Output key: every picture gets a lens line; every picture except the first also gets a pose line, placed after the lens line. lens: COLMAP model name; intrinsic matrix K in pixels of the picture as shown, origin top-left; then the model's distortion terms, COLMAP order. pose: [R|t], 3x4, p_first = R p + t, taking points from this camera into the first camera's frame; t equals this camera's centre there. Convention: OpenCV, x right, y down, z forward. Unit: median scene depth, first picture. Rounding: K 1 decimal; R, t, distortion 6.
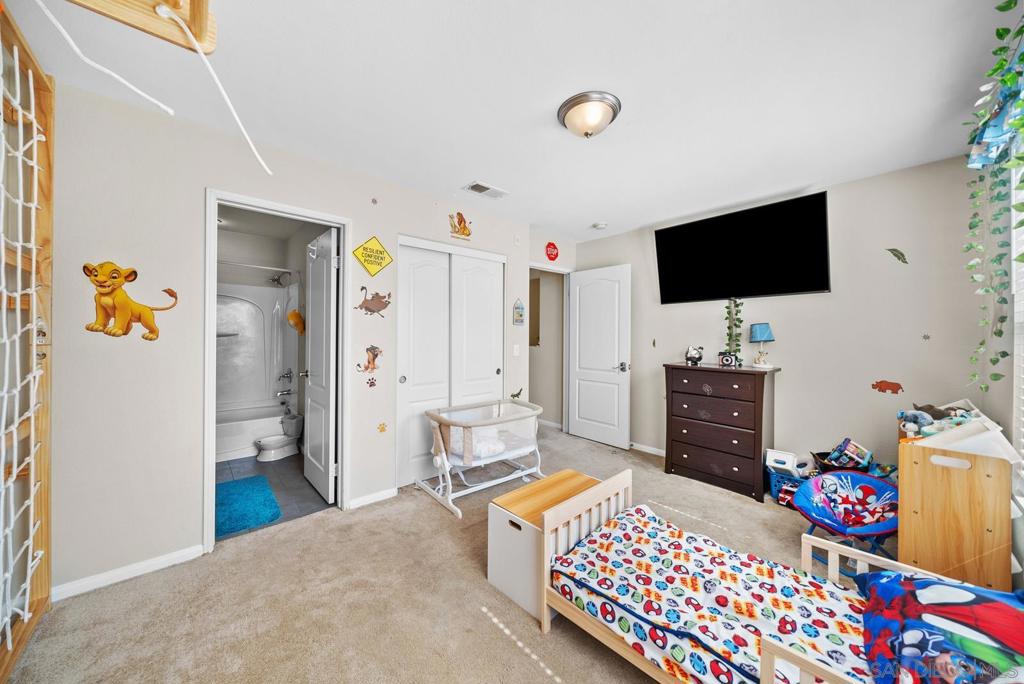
lens RADIAL K [[357.7, 0, 505.2], [0, 357.7, 334.0], [0, 0, 1]] dist [-0.000836, -0.000062]
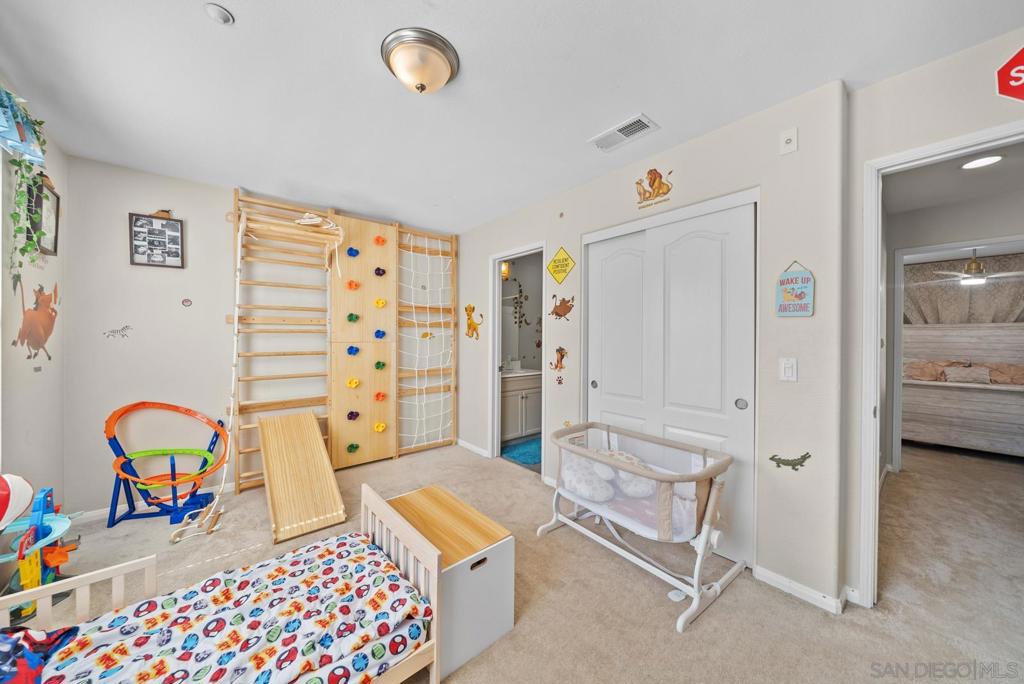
lens RADIAL K [[353.3, 0, 501.3], [0, 353.3, 338.2], [0, 0, 1]] dist [-0.000120, 0.000023]
pose [[-0.046338, -0.000754, -0.998926, 0.713920], [-0.002581, 0.999996, -0.000635, 0.006475], [0.998923, 0.002549, -0.046339, 0.860086]]
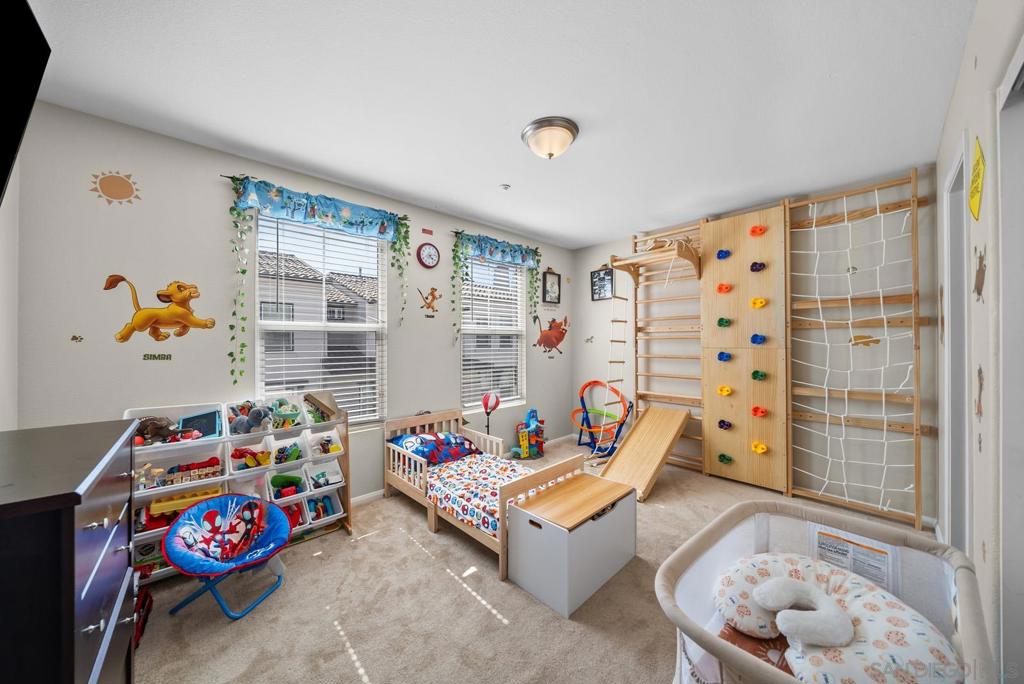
lens RADIAL K [[353.3, 0, 501.3], [0, 353.3, 338.2], [0, 0, 1]] dist [-0.000120, 0.000023]
pose [[-0.999963, -0.004881, -0.007059, 0.265611], [-0.004804, 0.999929, -0.010873, 0.004687], [0.007111, -0.010839, -0.999916, 1.453054]]
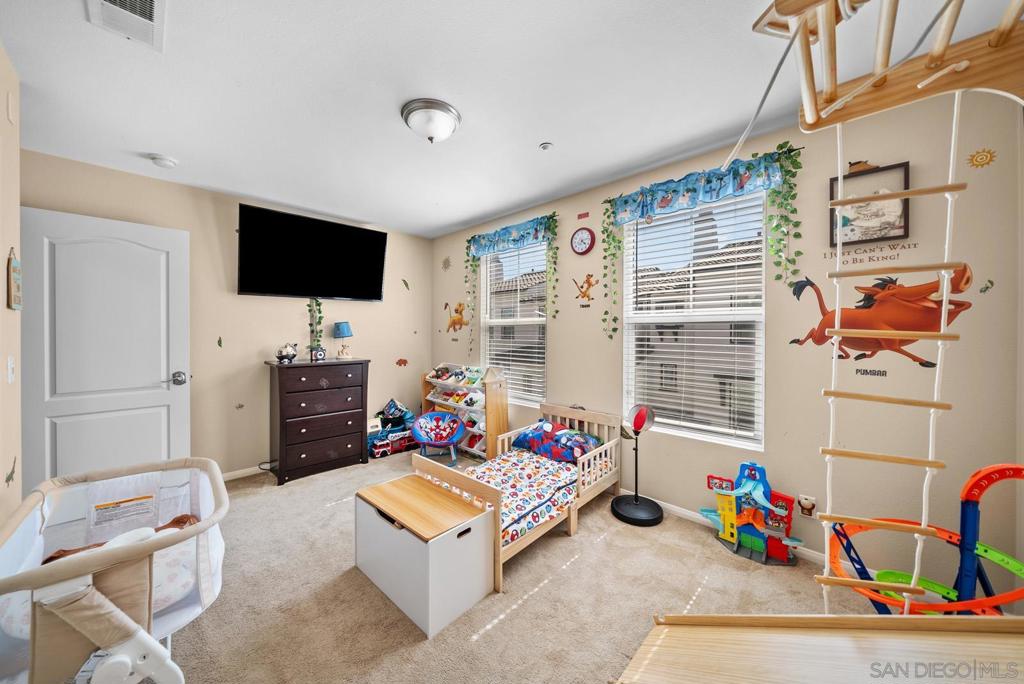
lens RADIAL K [[357.7, 0, 505.2], [0, 357.7, 334.0], [0, 0, 1]] dist [-0.000836, -0.000062]
pose [[-0.074700, -0.012035, 0.997133, -0.586117], [-0.003576, 0.999924, 0.011800, -0.005229], [-0.997200, -0.002684, -0.074737, 0.608784]]
